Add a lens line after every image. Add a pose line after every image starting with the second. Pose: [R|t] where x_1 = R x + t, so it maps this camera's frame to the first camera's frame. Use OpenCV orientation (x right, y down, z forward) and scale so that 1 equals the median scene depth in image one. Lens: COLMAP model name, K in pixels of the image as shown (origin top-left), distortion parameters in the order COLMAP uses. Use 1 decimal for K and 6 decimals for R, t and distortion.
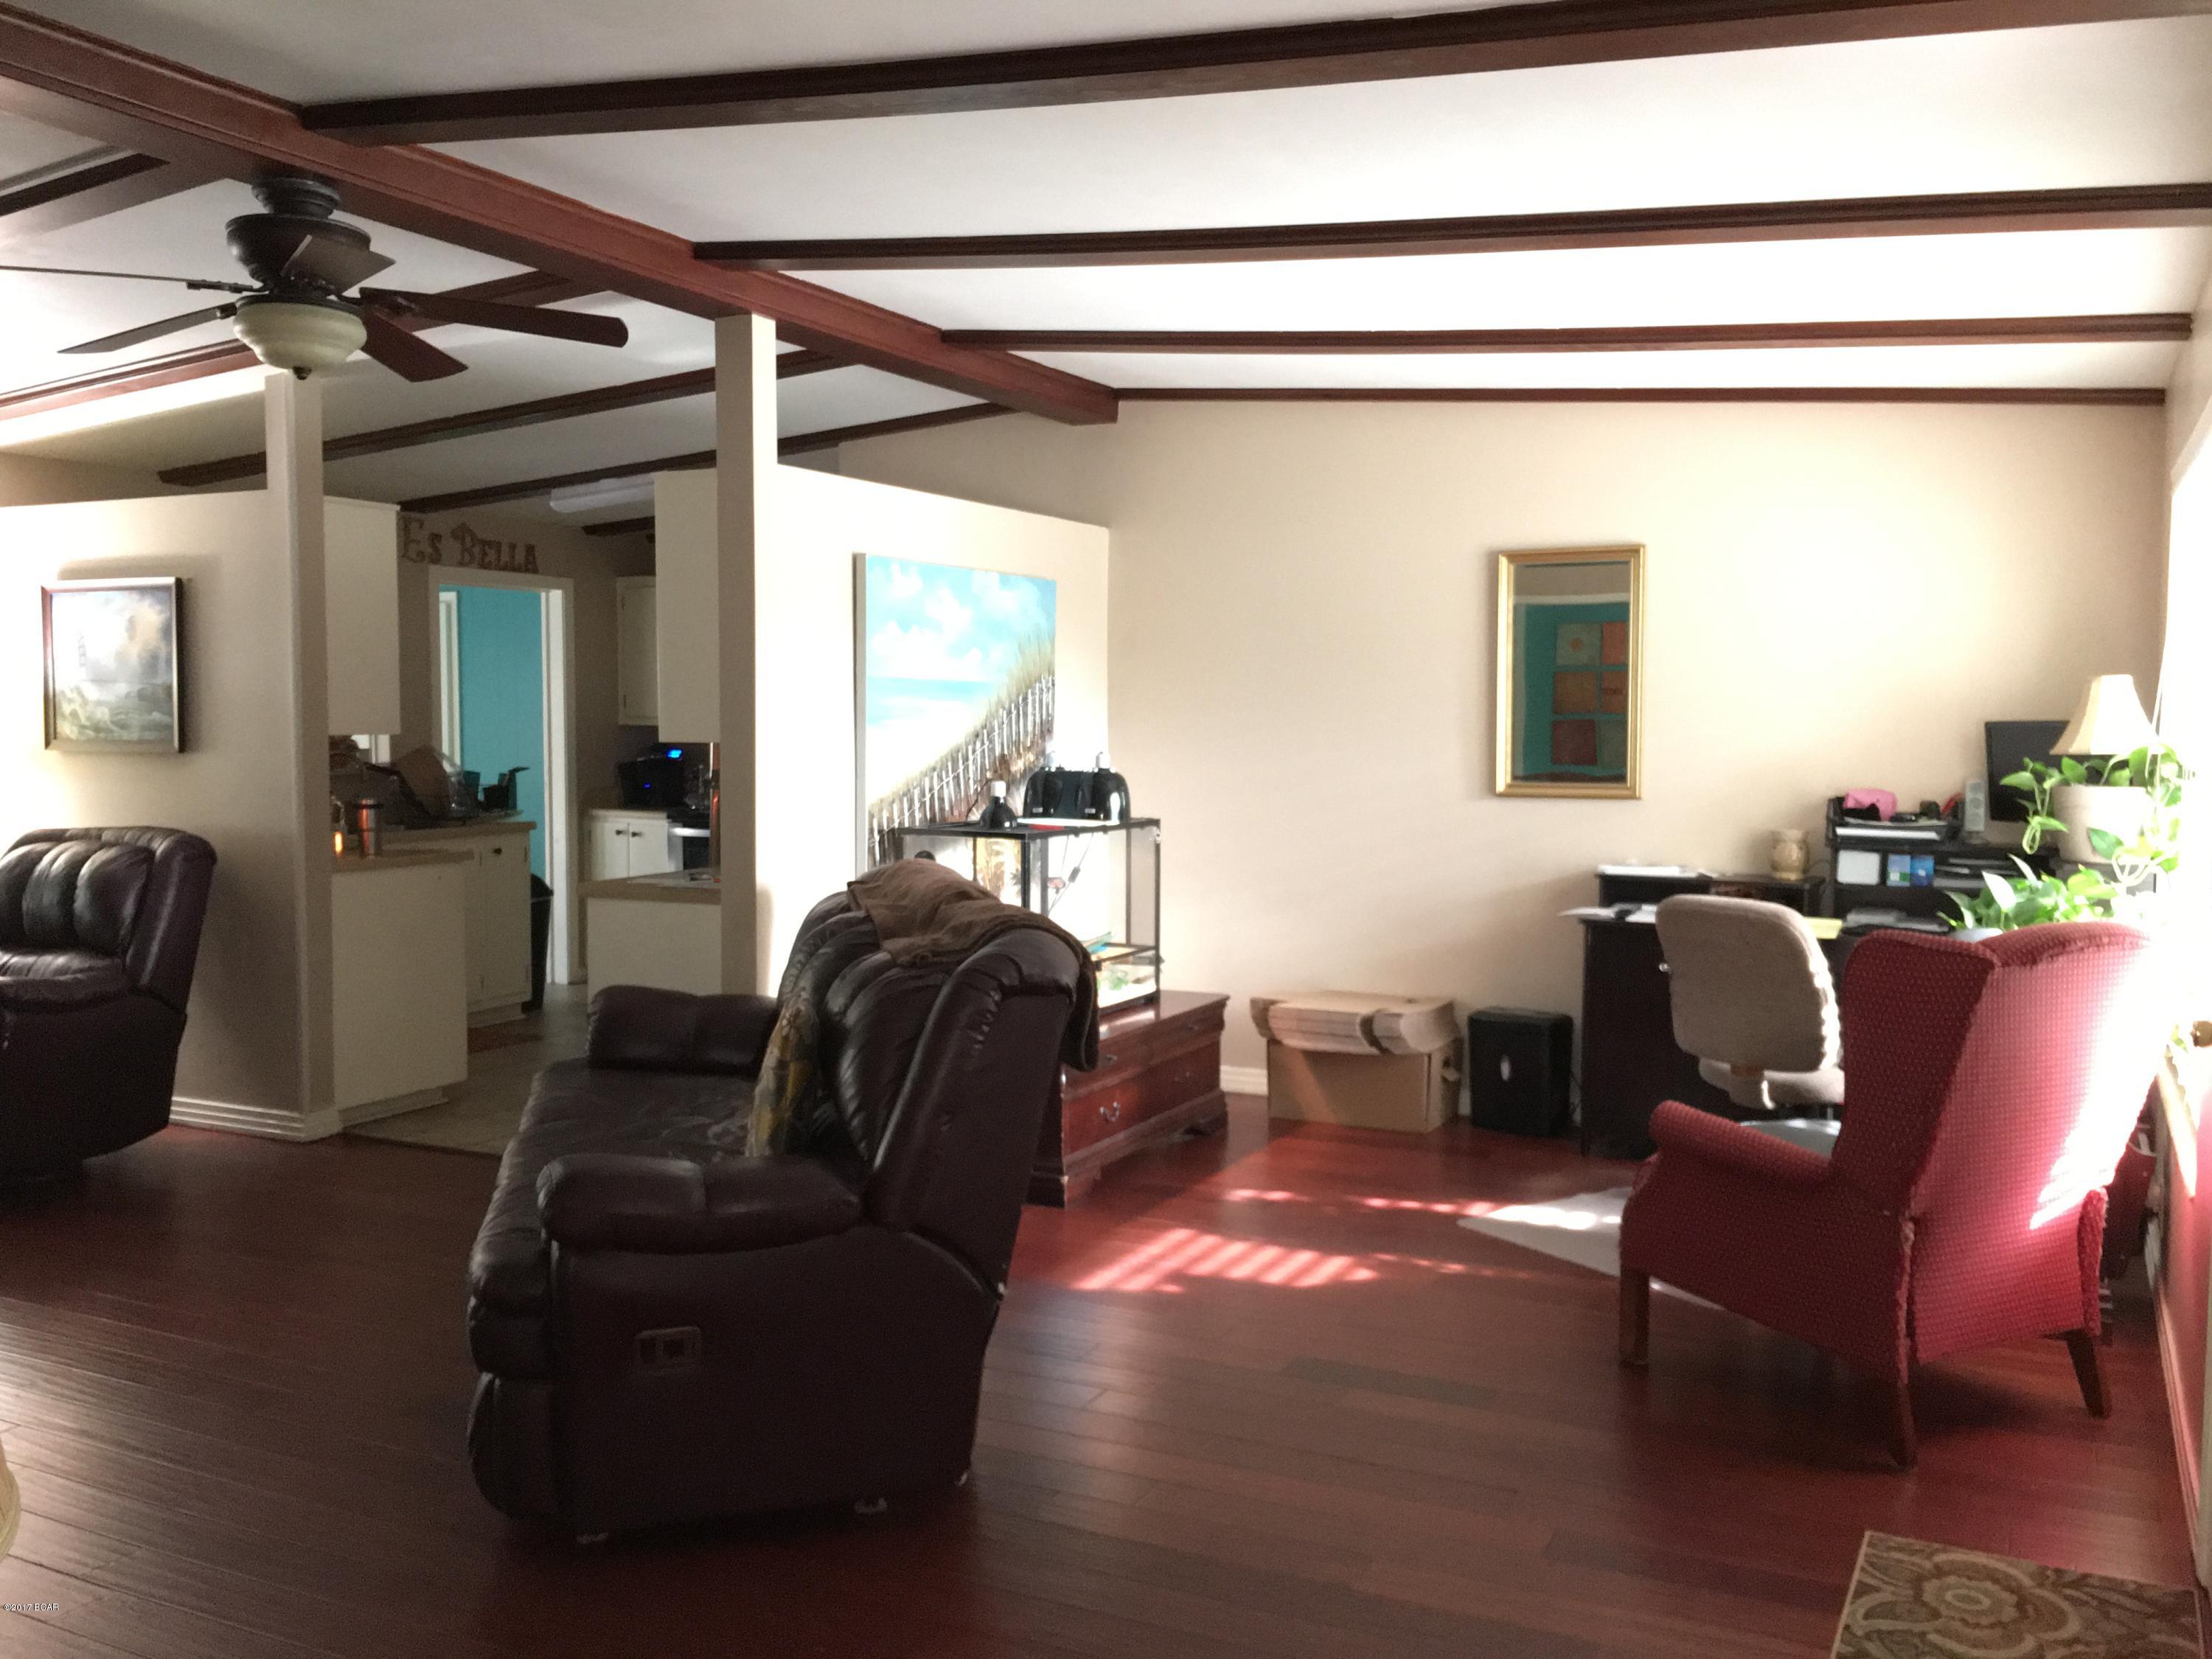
lens RADIAL K [[1902.4, 0, 1106.0], [0, 1902.4, 829.5], [0, 0, 1]] dist [0.076160, -0.004007]
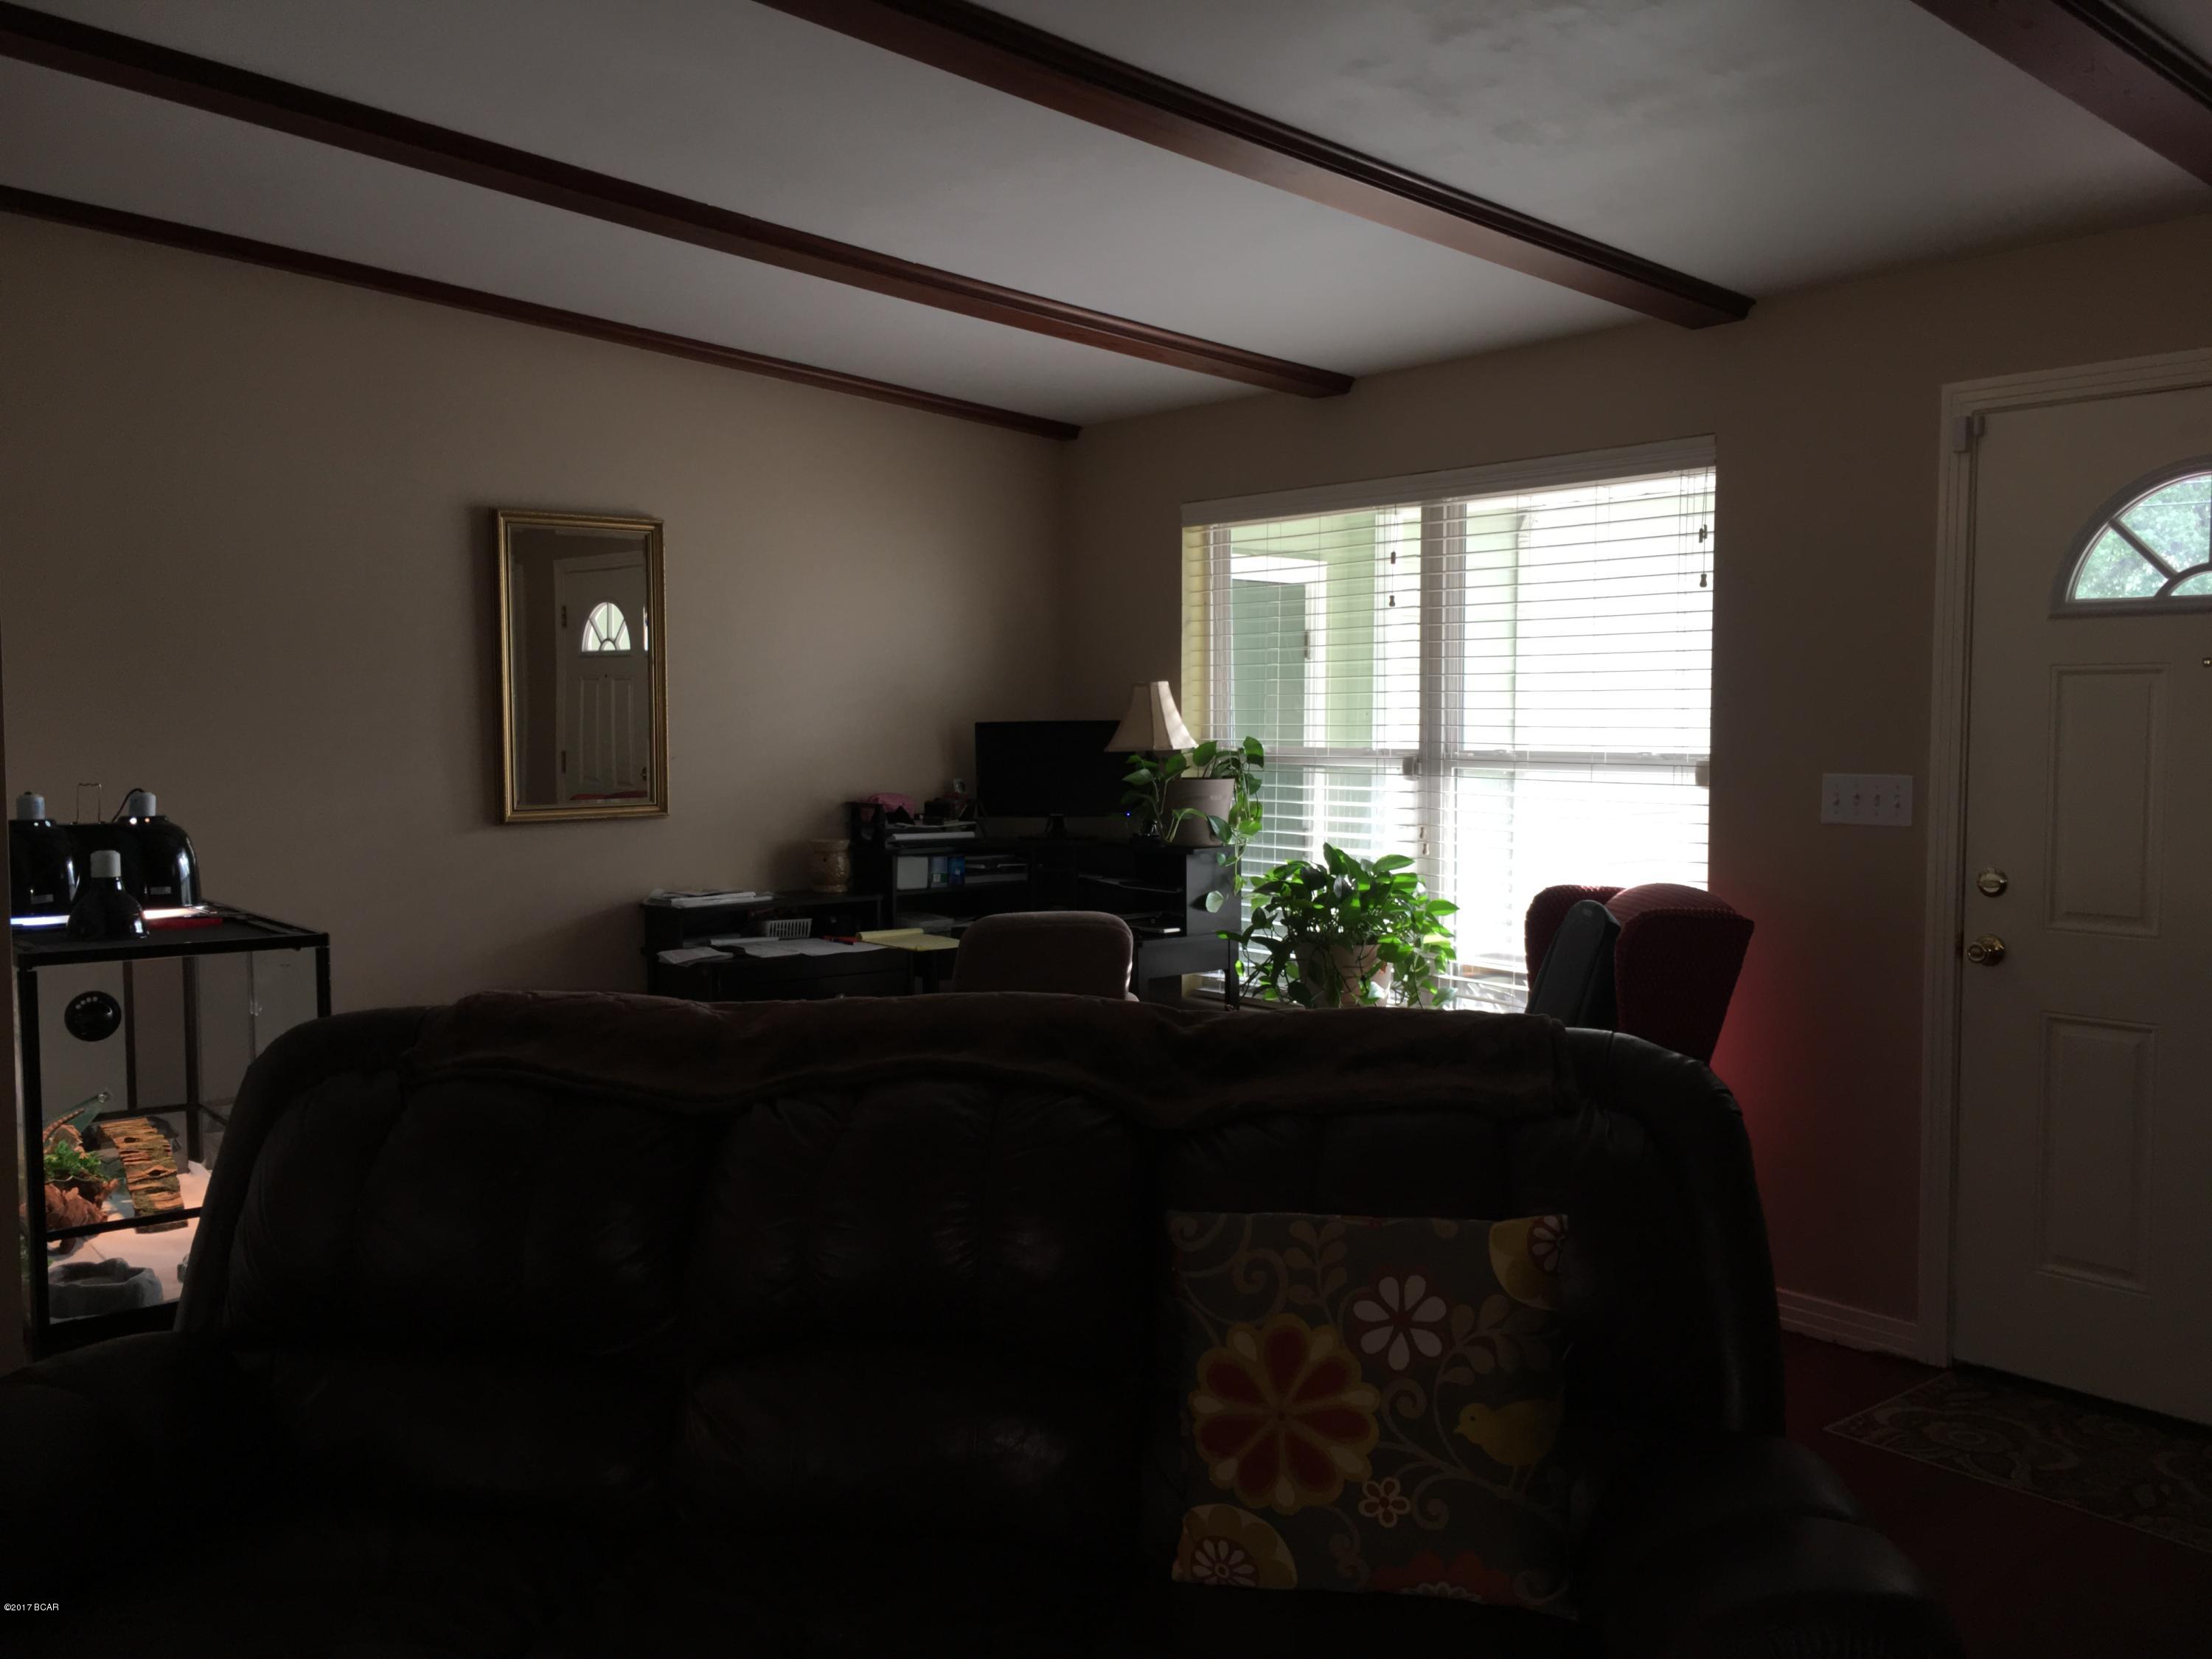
lens RADIAL K [[1902.4, 0, 1106.0], [0, 1902.4, 829.5], [0, 0, 1]] dist [0.076160, -0.004007]
pose [[0.405346, -0.063076, 0.911985, -0.324466], [0.062559, 0.997192, 0.041164, -0.025835], [-0.912020, 0.040367, 0.408154, 0.369322]]
